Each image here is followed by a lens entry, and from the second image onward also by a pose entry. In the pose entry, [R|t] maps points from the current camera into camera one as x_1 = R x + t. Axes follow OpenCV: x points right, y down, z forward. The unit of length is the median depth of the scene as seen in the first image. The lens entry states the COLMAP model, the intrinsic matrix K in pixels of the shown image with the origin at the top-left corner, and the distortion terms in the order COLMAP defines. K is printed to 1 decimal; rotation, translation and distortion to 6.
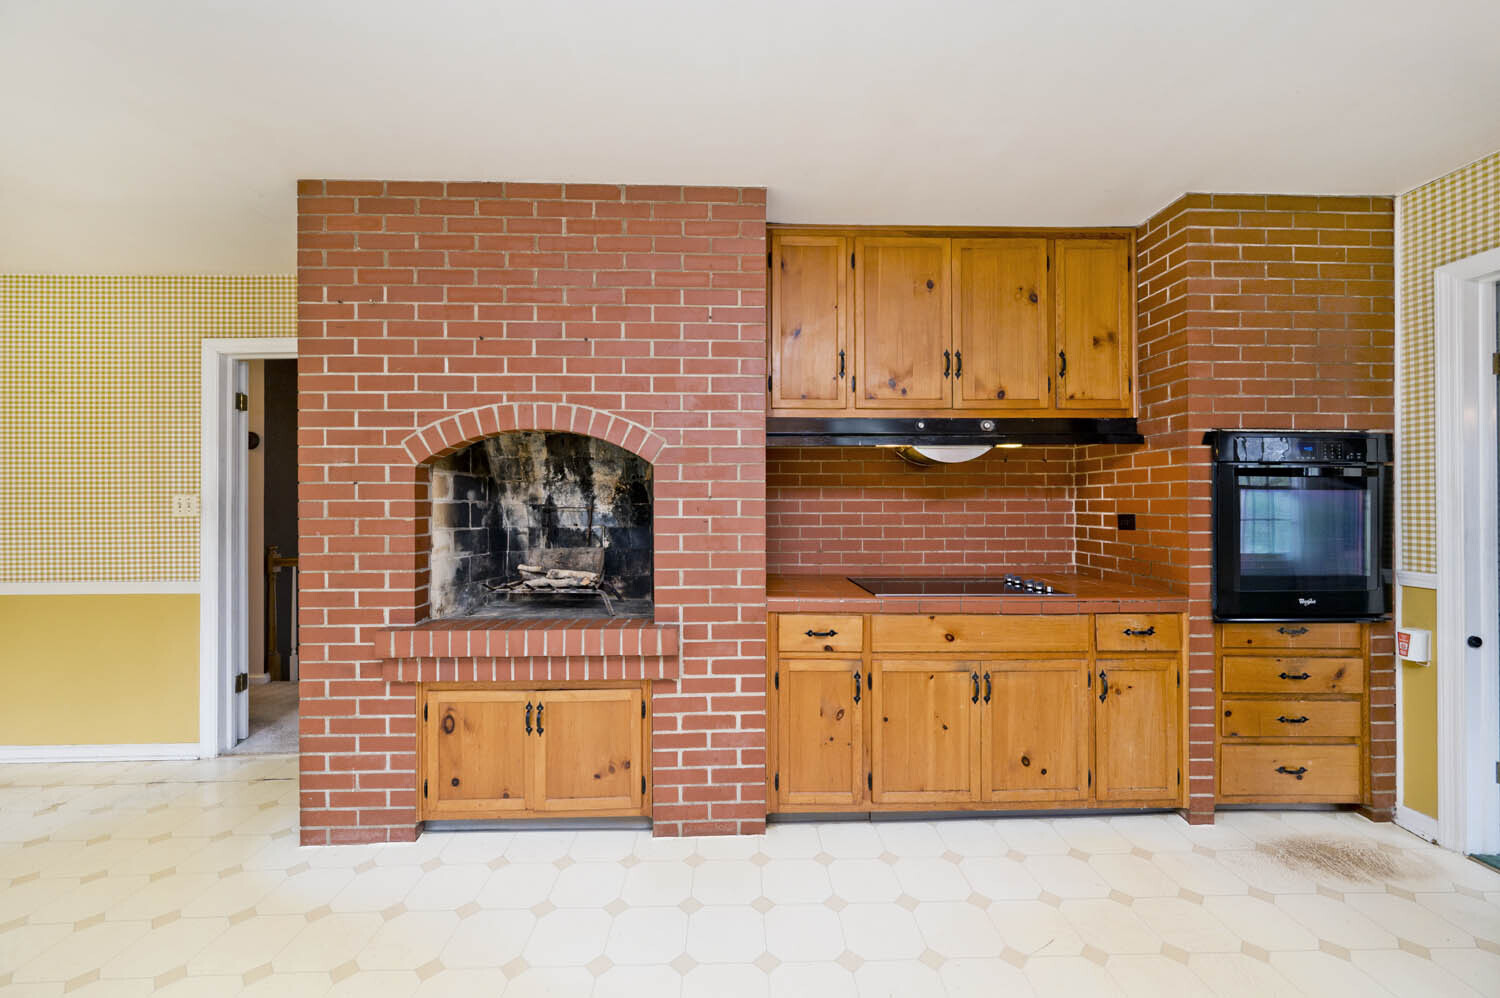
lens RADIAL K [[590.8, 0, 750.6], [0, 590.8, 500.6], [0, 0, 1]] dist [0.000183, -0.000051]
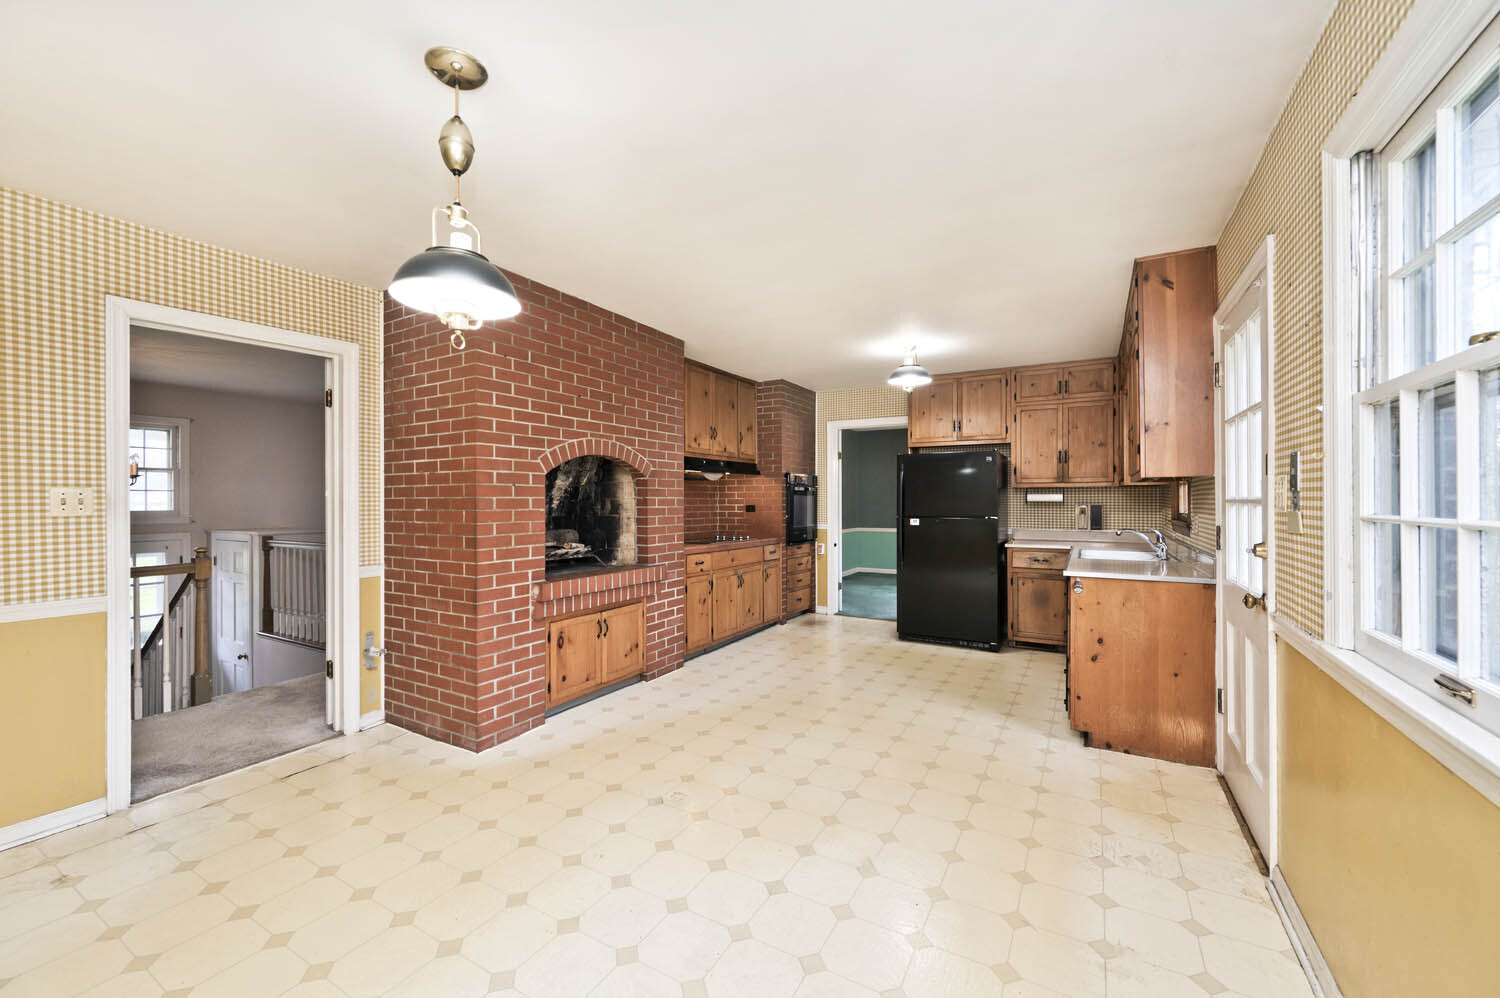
lens RADIAL K [[590.8, 0, 750.6], [0, 590.8, 500.6], [0, 0, 1]] dist [0.000183, -0.000051]
pose [[0.524480, 0.000970, 0.851423, -1.547509], [-0.001163, 0.999999, -0.000424, 0.007720], [-0.851422, -0.000768, 0.524480, -0.230963]]
